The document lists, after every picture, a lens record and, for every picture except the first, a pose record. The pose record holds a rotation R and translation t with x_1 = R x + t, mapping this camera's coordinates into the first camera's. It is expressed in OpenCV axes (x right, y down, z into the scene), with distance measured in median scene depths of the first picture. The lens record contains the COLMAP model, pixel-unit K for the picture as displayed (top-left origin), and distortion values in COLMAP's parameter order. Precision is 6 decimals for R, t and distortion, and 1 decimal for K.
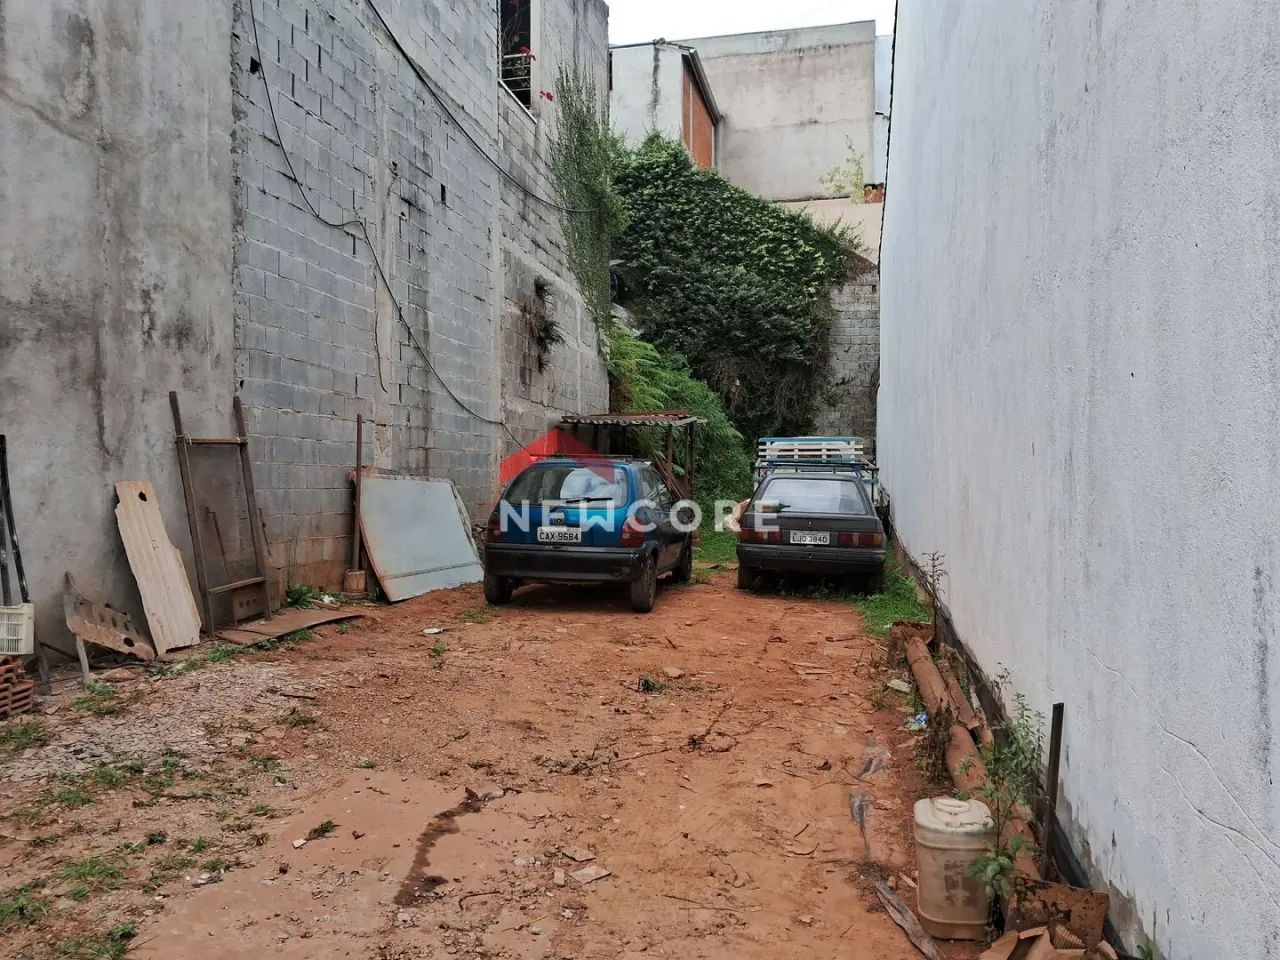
lens RADIAL K [[1030.5, 0, 616.5], [0, 1030.5, 488.2], [0, 0, 1]] dist [0.127744, -0.333222]
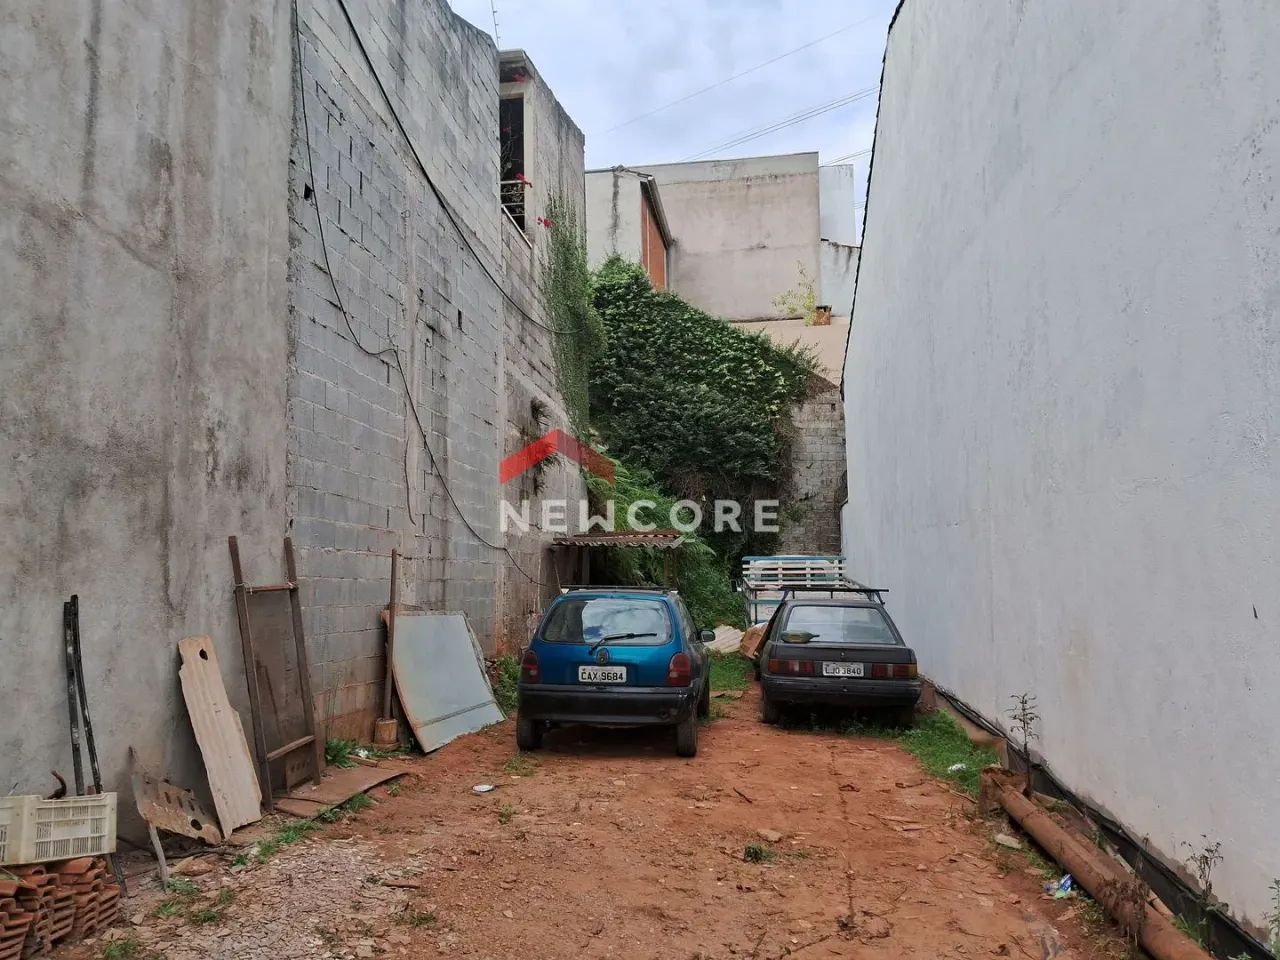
lens RADIAL K [[1030.5, 0, 616.5], [0, 1030.5, 488.2], [0, 0, 1]] dist [0.127744, -0.333222]
pose [[0.996706, -0.002421, 0.081067, -0.112109], [0.010737, 0.994695, -0.102302, -0.025696], [-0.080389, 0.102836, 0.991445, 0.040290]]
